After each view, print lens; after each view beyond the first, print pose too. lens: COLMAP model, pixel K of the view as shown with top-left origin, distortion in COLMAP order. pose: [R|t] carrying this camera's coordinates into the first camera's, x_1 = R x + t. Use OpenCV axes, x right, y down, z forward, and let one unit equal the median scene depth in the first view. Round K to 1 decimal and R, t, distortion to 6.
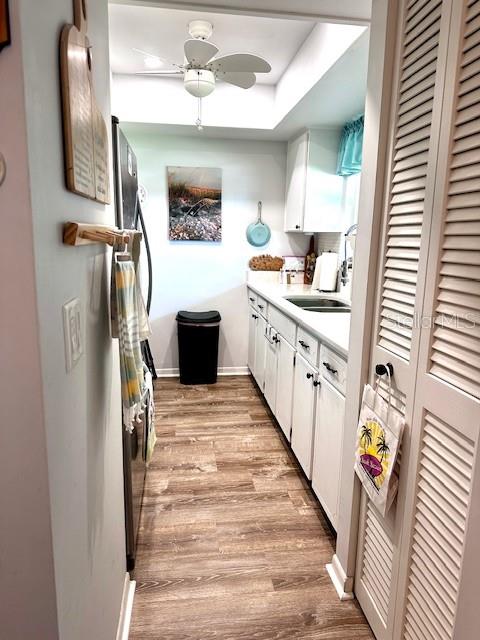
lens RADIAL K [[447.0, 0, 244.6], [0, 447.0, 315.8], [0, 0, 1]] dist [0.089910, -0.000416]
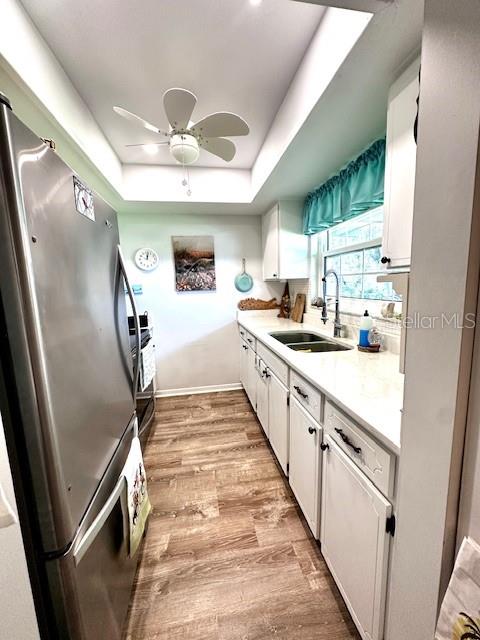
lens RADIAL K [[256.8, 0, 238.6], [0, 256.8, 318.0], [0, 0, 1]] dist [0.000099, 0.000079]
pose [[0.998423, -0.055029, 0.011074, 0.001113], [0.055512, 0.997233, -0.049451, -0.049303], [-0.008322, 0.049988, 0.998715, 0.290001]]
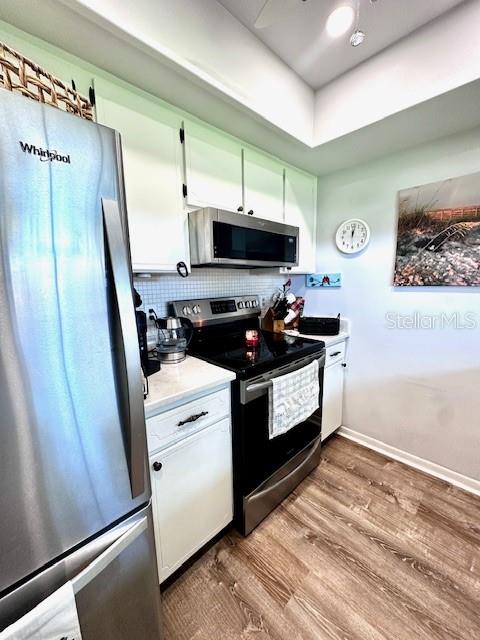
lens RADIAL K [[256.8, 0, 241.8], [0, 256.8, 321.0], [0, 0, 1]] dist [0.000099, 0.000079]
pose [[0.590463, 0.094944, -0.801461, 0.045436], [-0.120146, 0.992331, 0.029039, -0.102162], [0.798072, 0.079146, 0.597342, 0.603000]]
